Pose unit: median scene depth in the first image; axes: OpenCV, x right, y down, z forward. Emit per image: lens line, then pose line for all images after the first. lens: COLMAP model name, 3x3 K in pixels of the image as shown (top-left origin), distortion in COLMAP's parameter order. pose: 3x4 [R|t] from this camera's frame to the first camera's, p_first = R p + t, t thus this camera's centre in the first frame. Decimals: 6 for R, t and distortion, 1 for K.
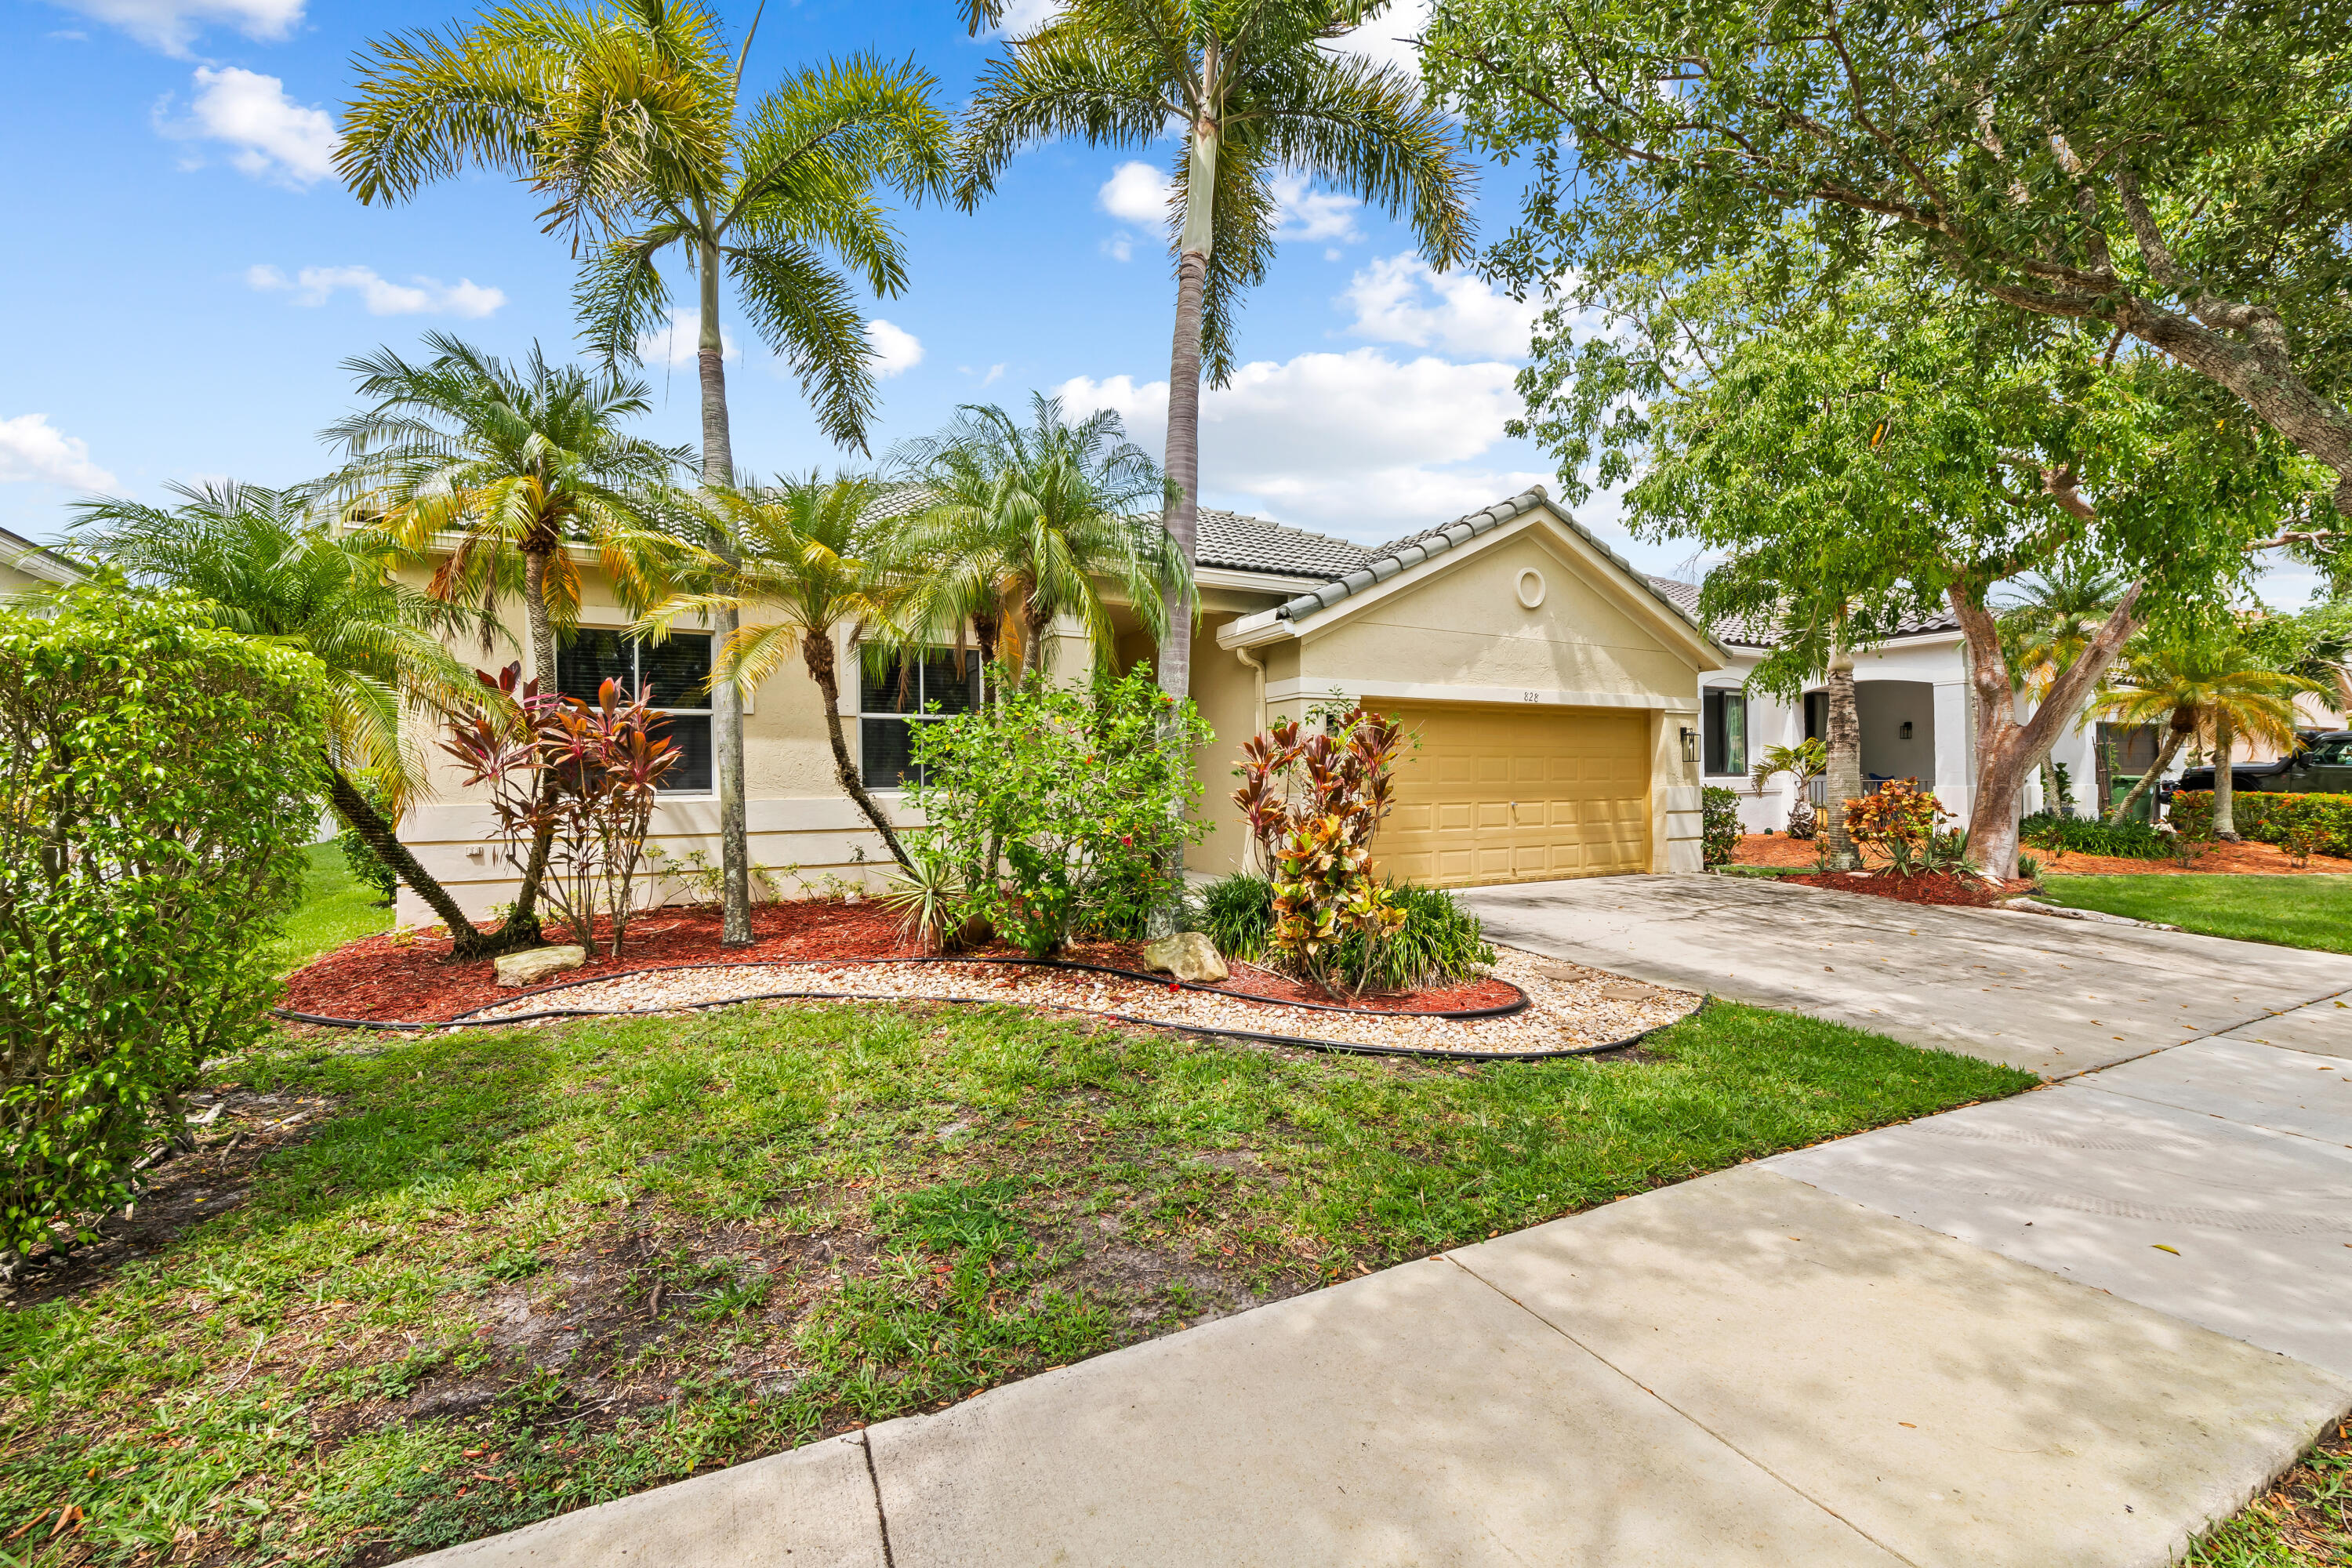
lens RADIAL K [[925.4, 0, 1175.9], [0, 925.4, 775.6], [0, 0, 1]] dist [0.000562, -0.003083]
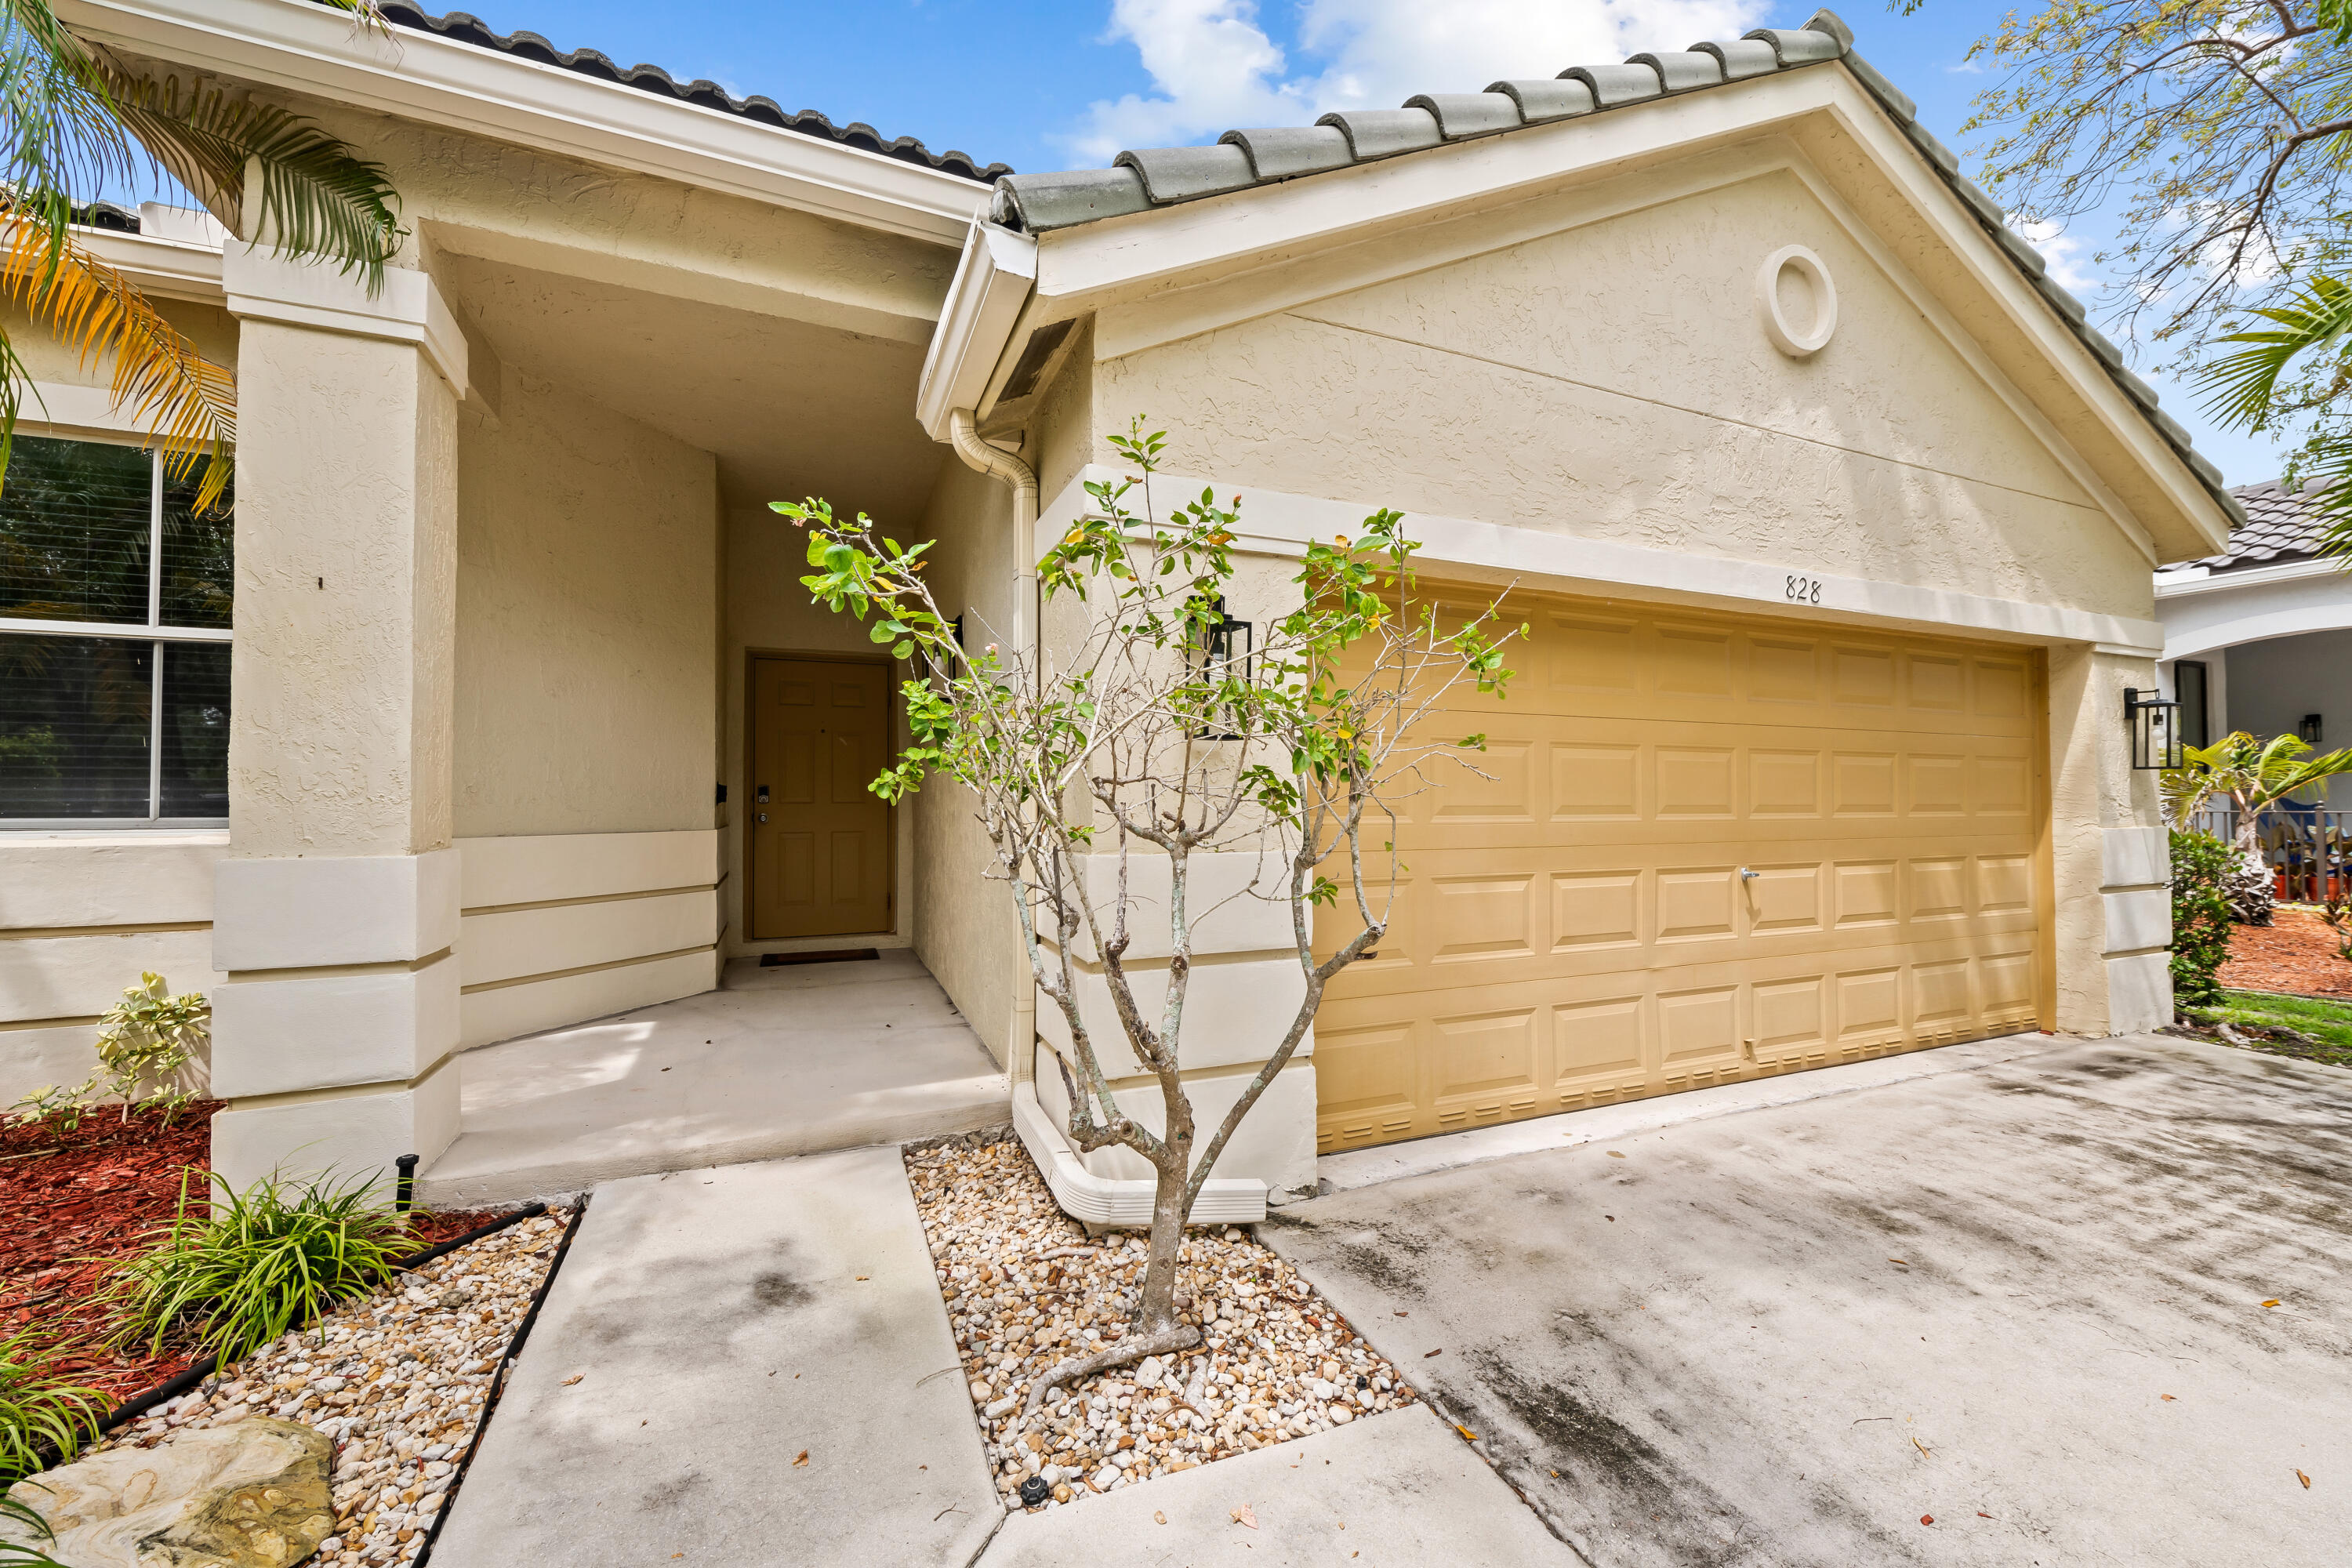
lens RADIAL K [[925.4, 0, 1176.1], [0, 925.4, 768.9], [0, 0, 1]] dist [0.000562, -0.003083]
pose [[0.997412, 0.007160, -0.071540, 0.156502], [-0.008324, 0.999838, -0.015982, -0.004913], [0.071414, 0.016536, 0.997310, 0.601167]]
